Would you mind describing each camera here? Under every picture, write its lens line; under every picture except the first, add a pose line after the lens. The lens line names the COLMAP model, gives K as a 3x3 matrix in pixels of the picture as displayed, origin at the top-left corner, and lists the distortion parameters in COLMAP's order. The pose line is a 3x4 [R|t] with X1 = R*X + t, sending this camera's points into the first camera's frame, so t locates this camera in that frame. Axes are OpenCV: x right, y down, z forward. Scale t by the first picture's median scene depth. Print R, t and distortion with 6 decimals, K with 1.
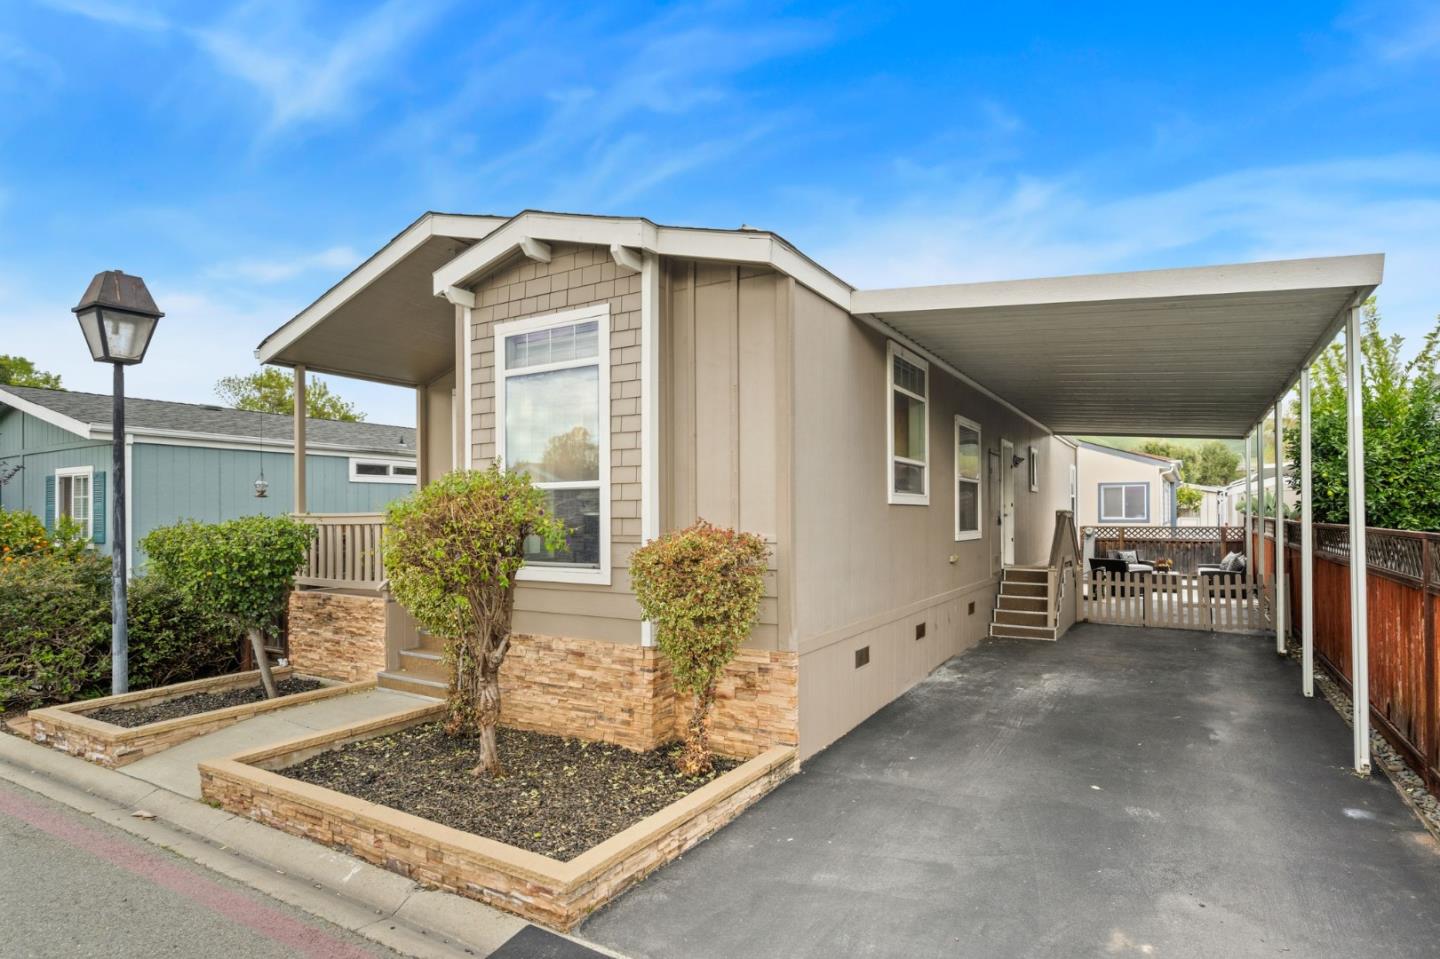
lens RADIAL K [[761.8, 0, 721.9], [0, 761.8, 512.8], [0, 0, 1]] dist [0.000281, 0.000038]
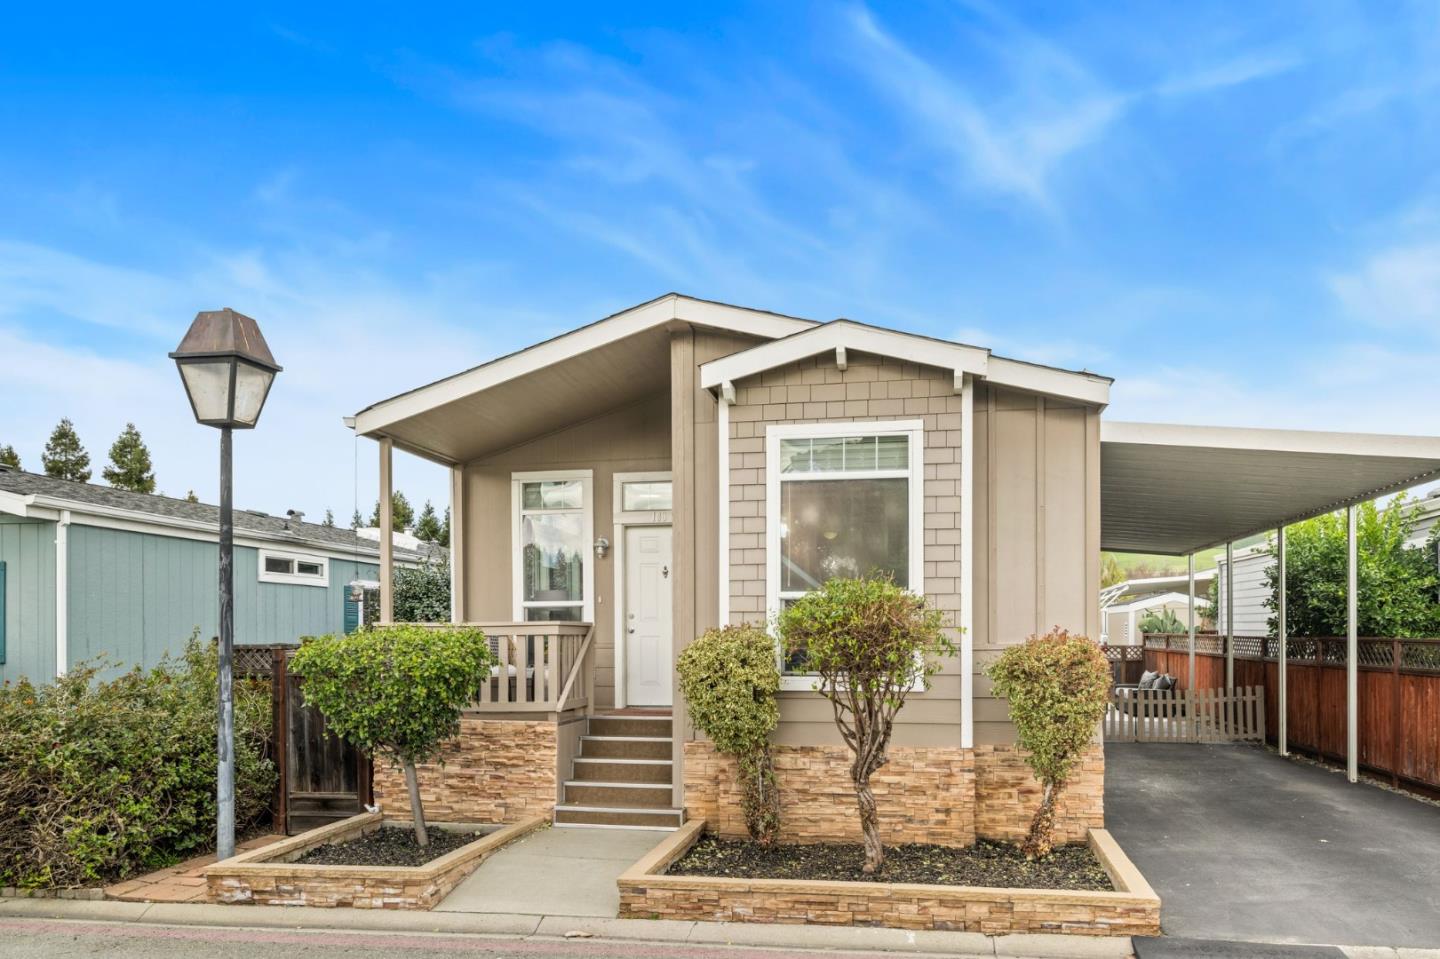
lens RADIAL K [[1084.8, 0, 718.7], [0, 1084.8, 638.6], [0, 0, 1]] dist [0.000132, 0.000471]
pose [[0.935868, 0.002257, 0.352344, -0.886002], [-0.003825, 0.999986, 0.003756, 0.017186], [-0.352331, -0.004863, 0.935863, -0.270701]]
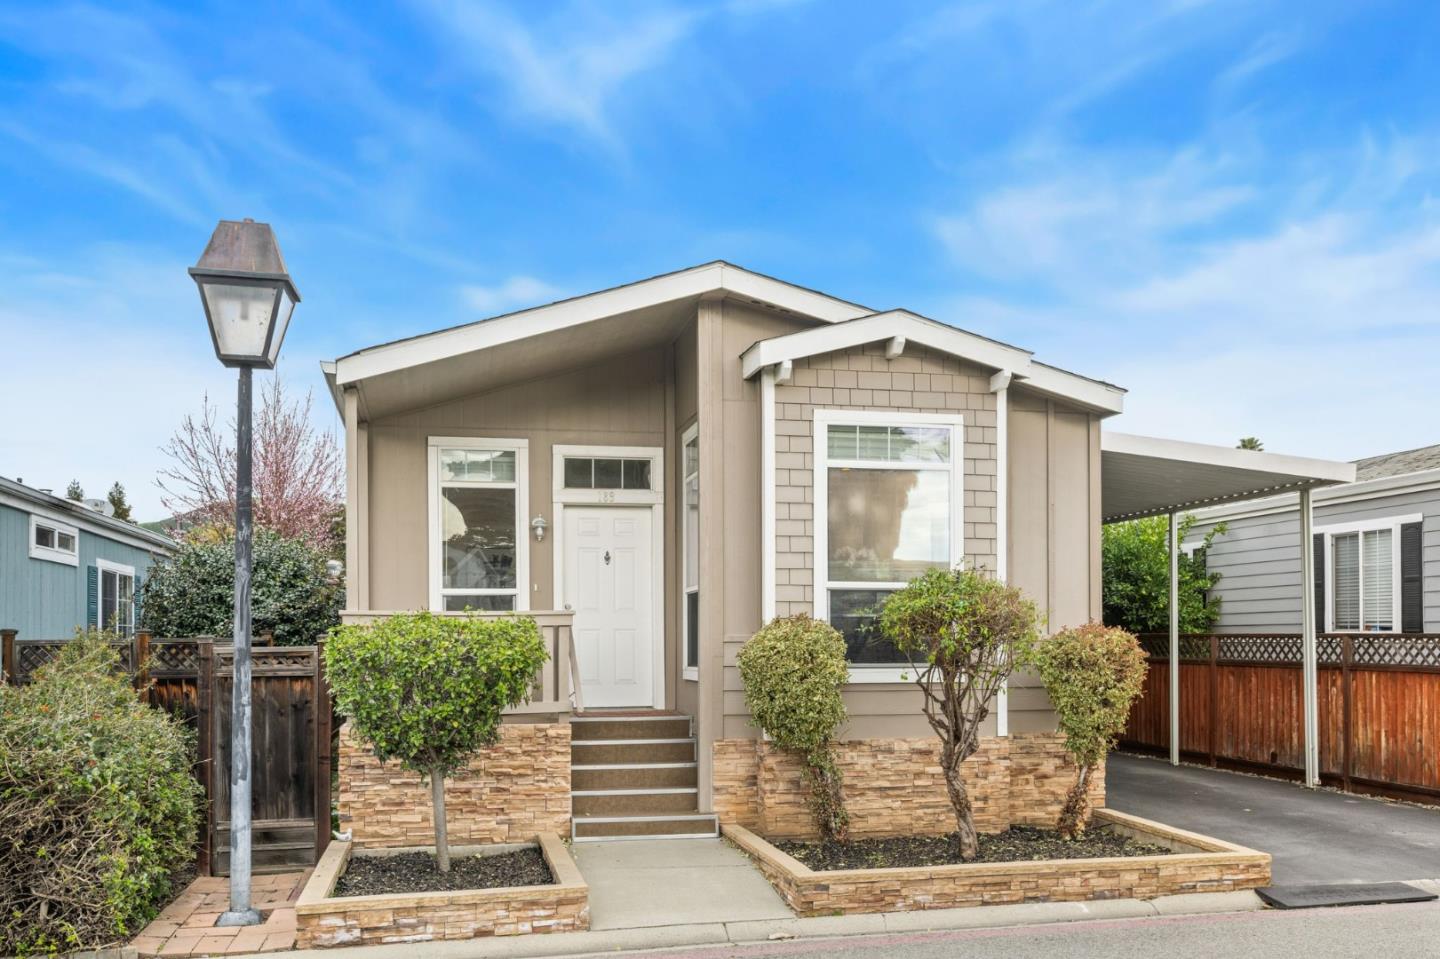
lens RADIAL K [[1278.6, 0, 719.4], [0, 1278.6, 632.0], [0, 0, 1]] dist [0.001336, -0.001588]
pose [[0.722256, 0.006809, 0.691592, -1.542186], [-0.003414, 0.999974, -0.006280, 0.035888], [-0.691617, 0.002174, 0.722261, -0.041366]]
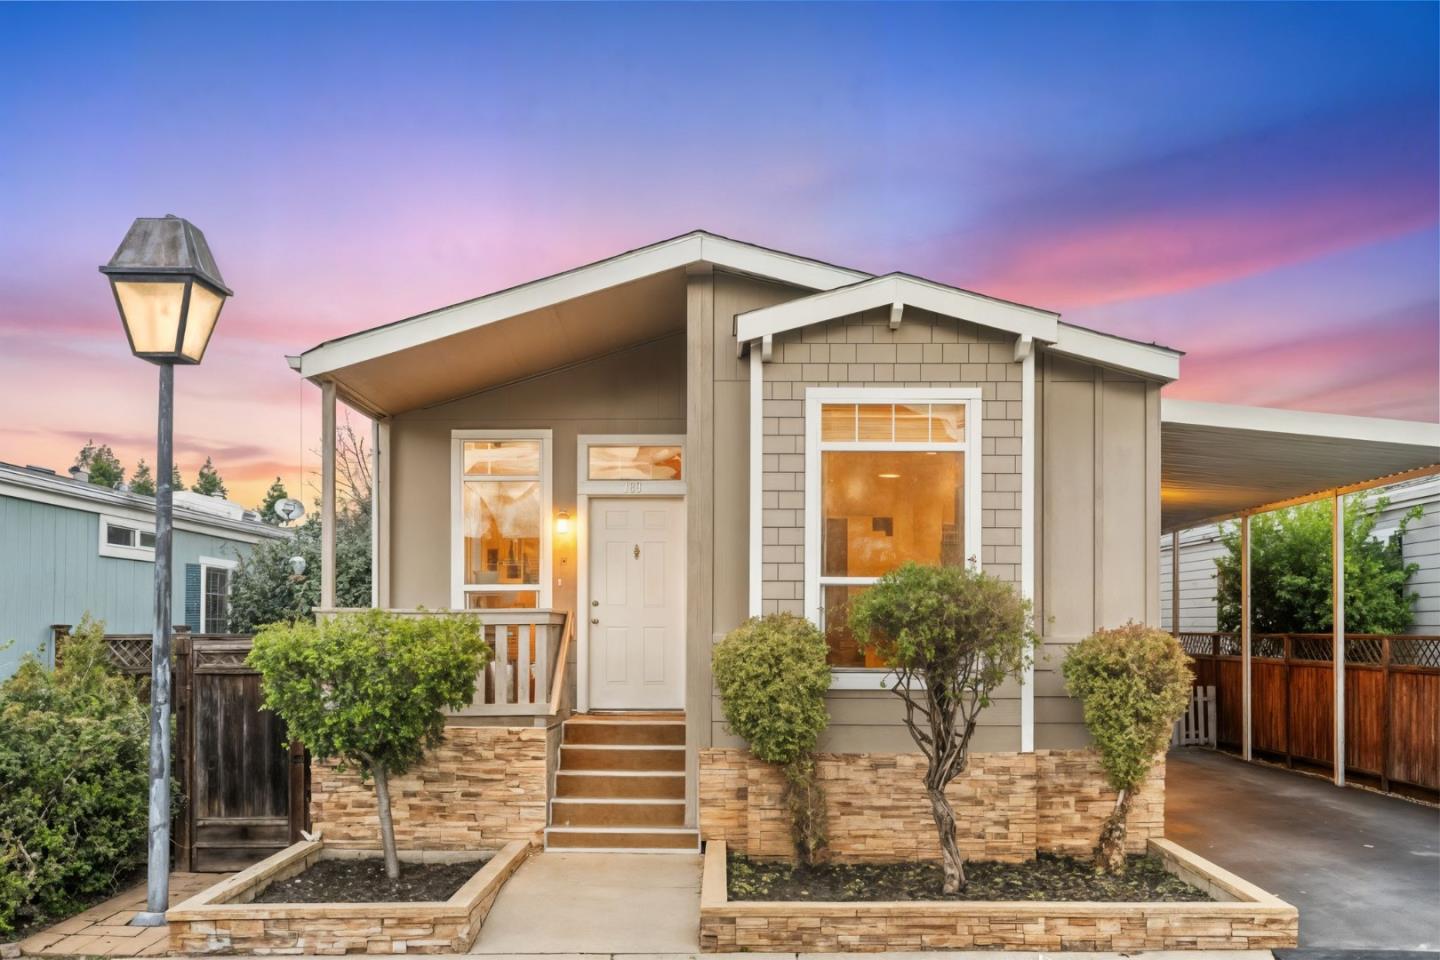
lens RADIAL K [[1277.1, 0, 719.1], [0, 1277.1, 618.0], [0, 0, 1]] dist [-0.003575, 0.003277]
pose [[0.857428, 0.013552, 0.514426, -1.170048], [-0.009962, 0.999903, -0.009737, 0.023794], [-0.514508, 0.003224, 0.857480, -0.165935]]
